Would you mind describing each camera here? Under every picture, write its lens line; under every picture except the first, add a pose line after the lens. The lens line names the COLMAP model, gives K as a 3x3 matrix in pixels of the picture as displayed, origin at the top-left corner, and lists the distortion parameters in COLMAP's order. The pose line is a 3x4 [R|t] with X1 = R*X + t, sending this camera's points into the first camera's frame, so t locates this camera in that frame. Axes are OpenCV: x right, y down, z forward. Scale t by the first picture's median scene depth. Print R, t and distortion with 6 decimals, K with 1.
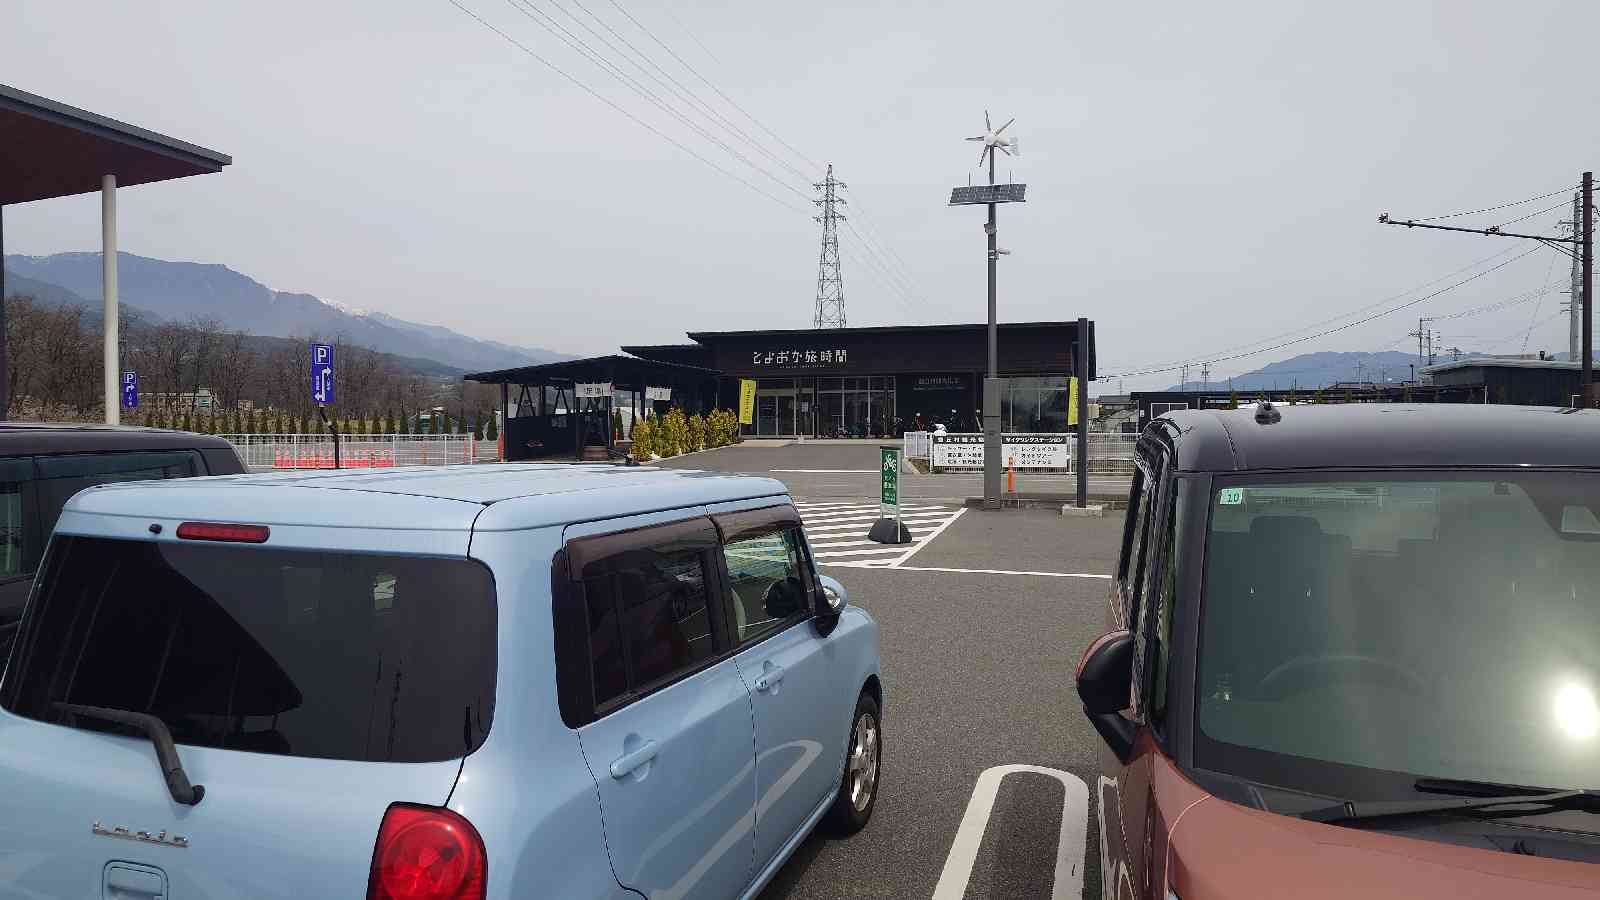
lens RADIAL K [[1133.1, 0, 779.2], [0, 1133.1, 431.6], [0, 0, 1]] dist [0.036601, -0.003626]
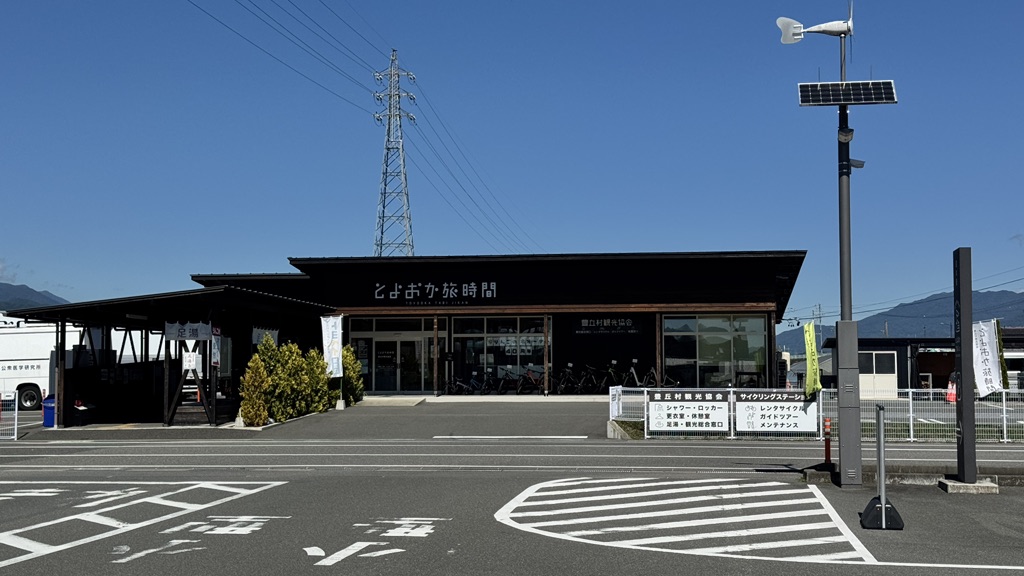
lens RADIAL K [[1443.4, 0, 512.0], [0, 1443.4, 288.0], [0, 0, 1]] dist [0.155138, 0.011780]
pose [[0.990411, 0.008259, 0.137908, -0.081777], [0.001080, 0.997718, -0.067503, -0.000280], [-0.138151, 0.067005, 0.988142, 0.006026]]
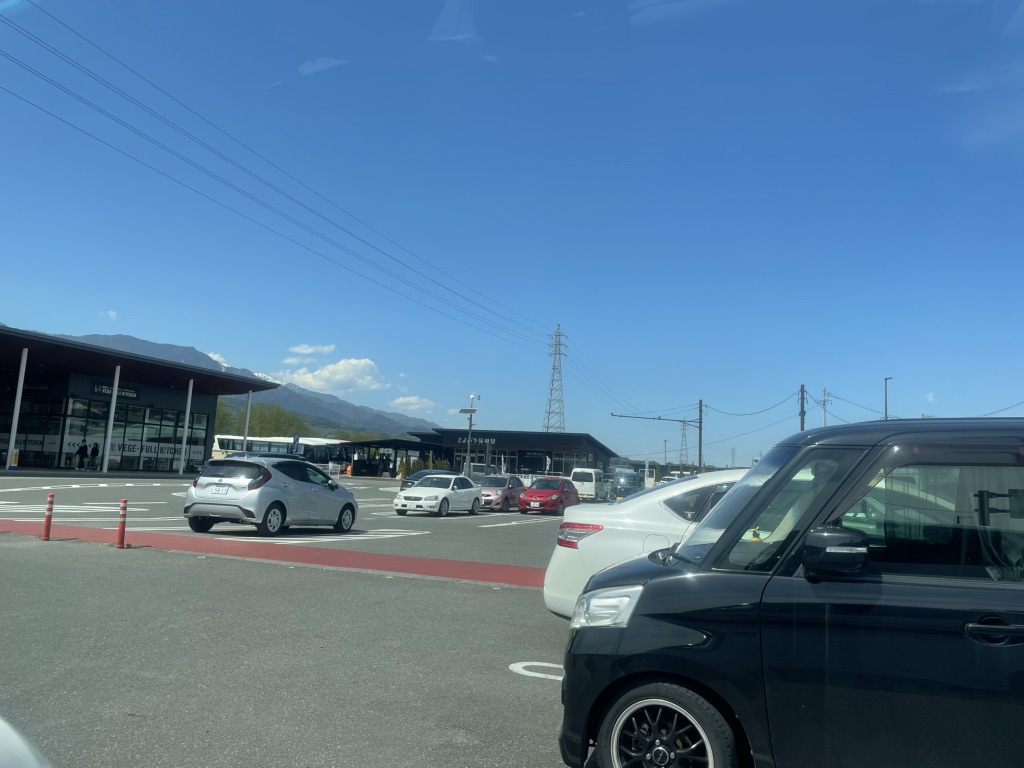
lens RADIAL K [[719.7, 0, 512.0], [0, 719.7, 384.0], [0, 0, 1]] dist [0.035075, 0.002578]
pose [[0.997756, 0.049918, -0.044627, 0.191039], [-0.055203, 0.990451, -0.126333, 0.005417], [0.037894, 0.128513, 0.990984, -0.666821]]
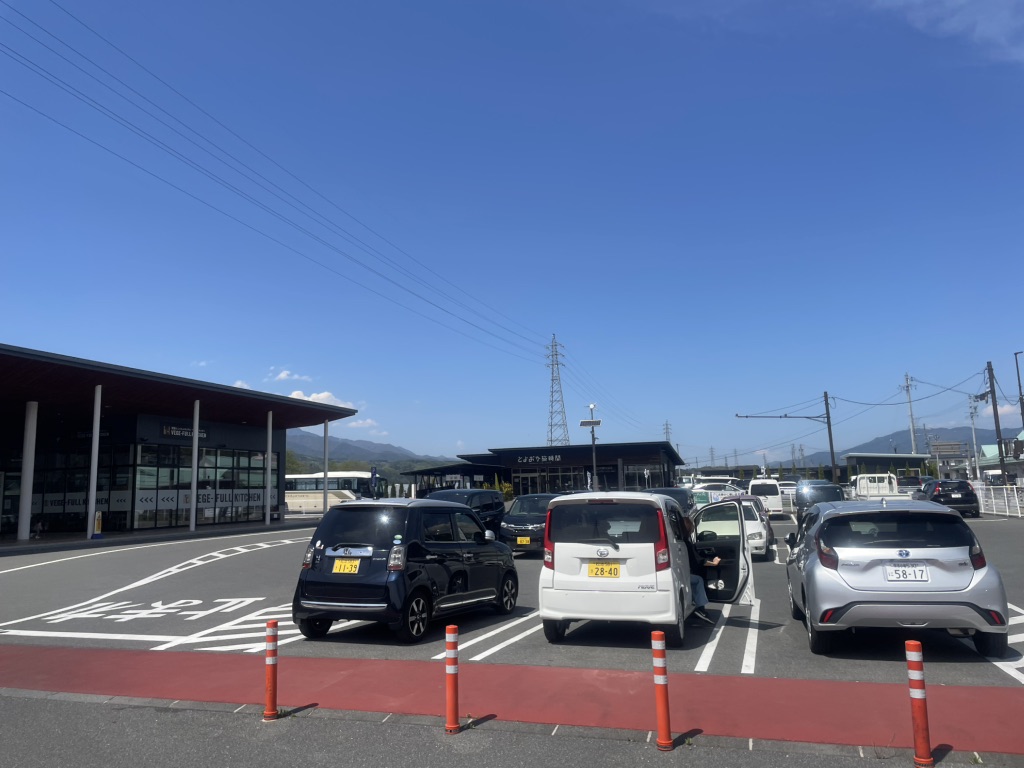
lens RADIAL K [[730.8, 0, 498.4], [0, 730.8, 383.7], [0, 0, 1]] dist [0.092284, 0.000392]
pose [[0.998901, -0.029860, -0.036124, -0.006798], [0.024153, 0.988509, -0.149218, 0.000599], [0.040165, 0.148181, 0.988144, -0.537797]]
